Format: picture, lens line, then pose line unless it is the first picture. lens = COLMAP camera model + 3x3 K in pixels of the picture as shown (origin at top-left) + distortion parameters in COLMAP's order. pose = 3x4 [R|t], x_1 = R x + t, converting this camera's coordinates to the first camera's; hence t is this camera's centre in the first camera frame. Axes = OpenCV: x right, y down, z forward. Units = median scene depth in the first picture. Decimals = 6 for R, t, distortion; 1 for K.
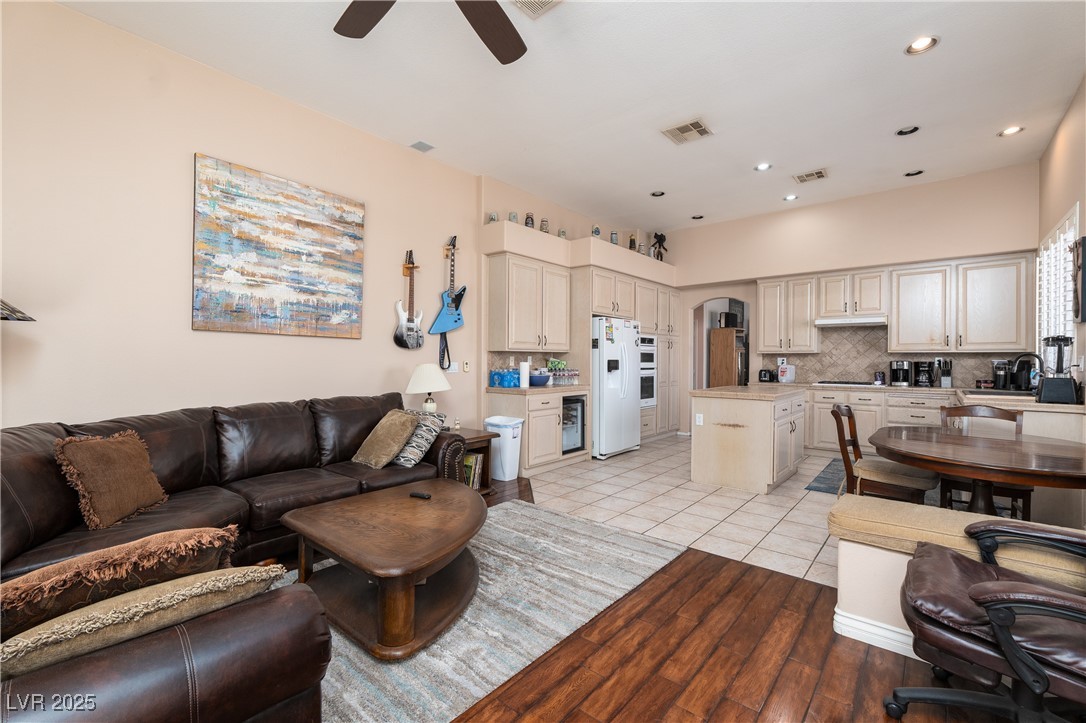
lens RADIAL K [[494.6, 0, 543.0], [0, 494.6, 361.5], [0, 0, 1]] dist [-0.000778, 0.000092]
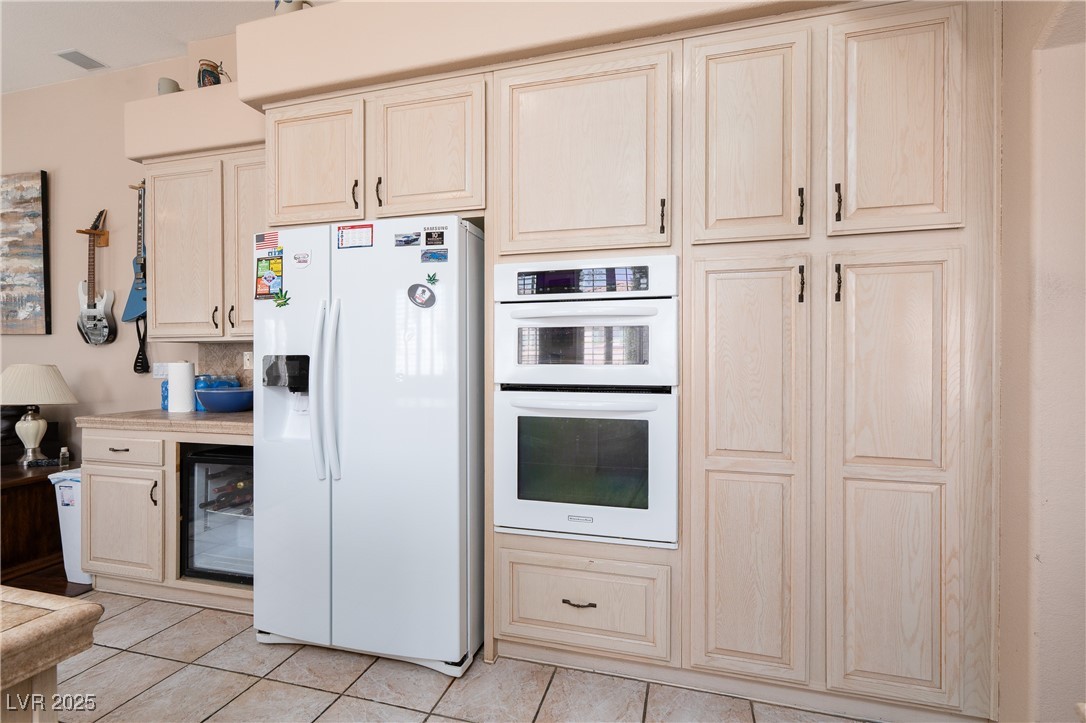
lens RADIAL K [[462.5, 0, 547.3], [0, 462.5, 363.5], [0, 0, 1]] dist [0.002701, 0.000671]
pose [[0.406332, 0.001569, -0.913724, 0.500977], [-0.001188, 0.999999, 0.001189, 0.001374], [0.913725, 0.000602, 0.406333, 1.043096]]
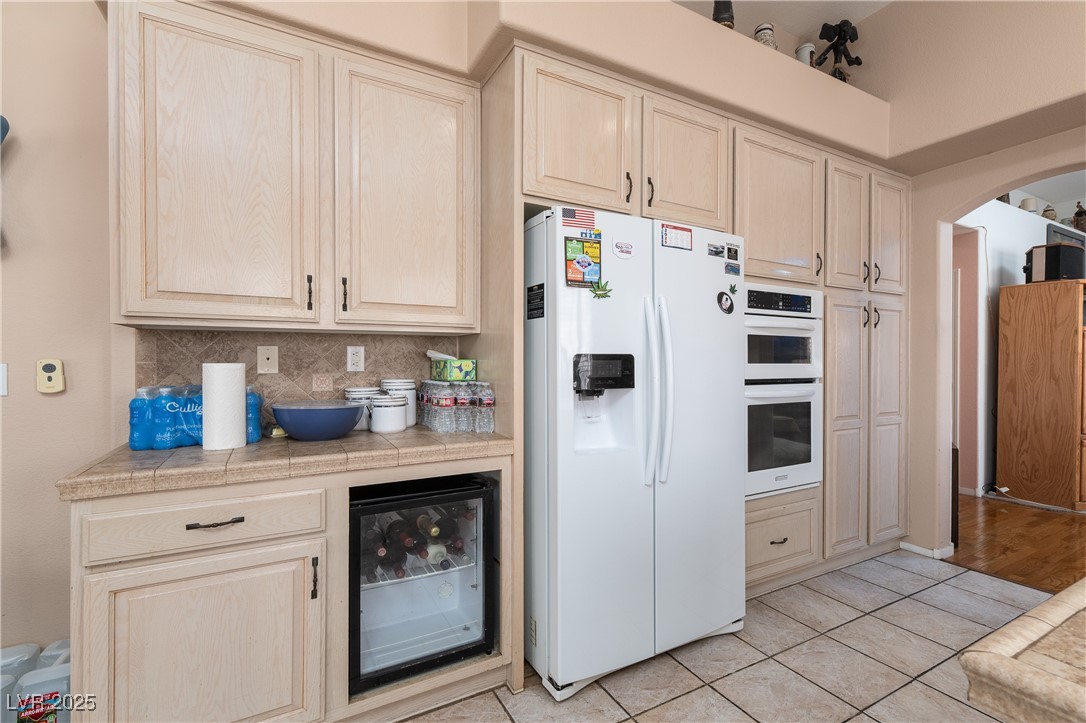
lens RADIAL K [[462.5, 0, 547.3], [0, 462.5, 363.5], [0, 0, 1]] dist [0.002701, 0.000671]
pose [[0.913568, -0.001727, -0.406682, 0.224397], [0.001448, 0.999998, -0.000995, 0.002314], [0.406683, 0.000320, 0.913569, 0.742700]]
